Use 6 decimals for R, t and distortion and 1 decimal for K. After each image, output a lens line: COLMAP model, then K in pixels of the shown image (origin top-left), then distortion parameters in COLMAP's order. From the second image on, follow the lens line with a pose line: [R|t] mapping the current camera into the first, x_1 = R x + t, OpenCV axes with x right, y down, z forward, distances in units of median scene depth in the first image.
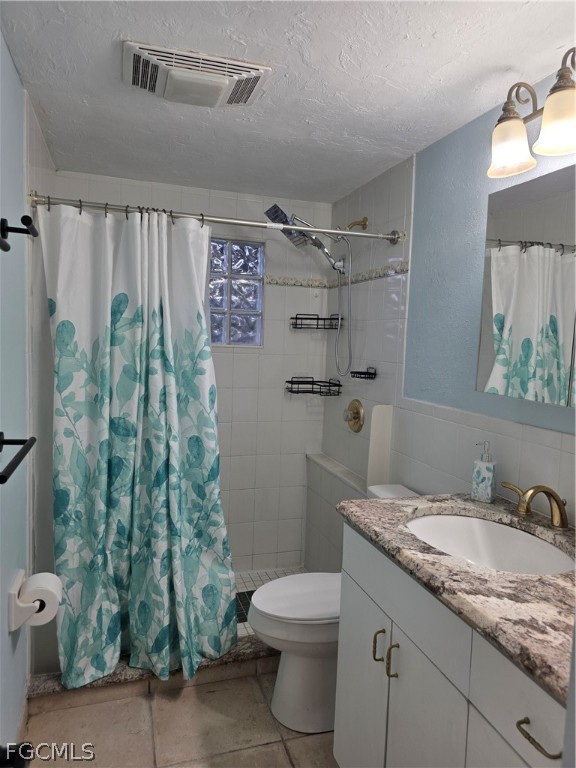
lens RADIAL K [[557.6, 0, 288.0], [0, 557.6, 384.0], [0, 0, 1]] dist [-0.000385, -0.000308]
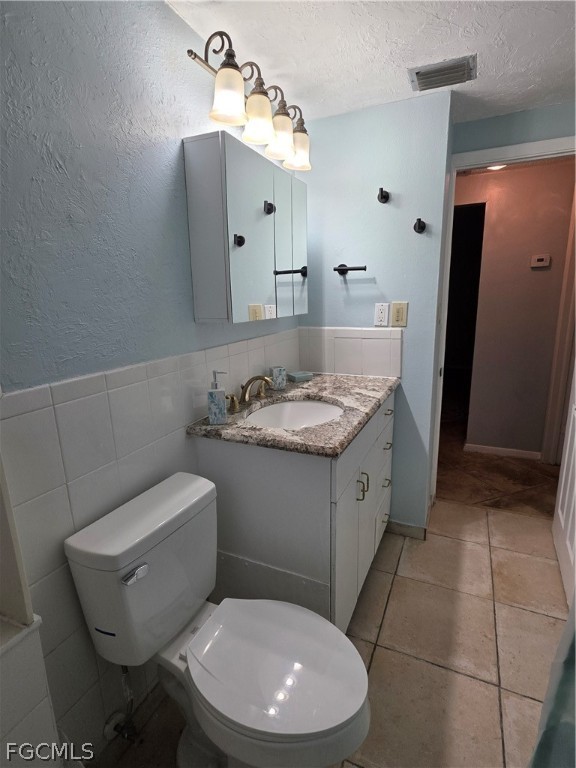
lens RADIAL K [[393.7, 0, 288.0], [0, 393.7, 384.0], [0, 0, 1]] dist [0.000165, 0.000041]
pose [[-0.753953, -0.167756, 0.635148, -0.290294], [0.041296, 0.952830, 0.300682, -0.116710], [-0.655629, 0.252929, -0.711461, 1.666723]]
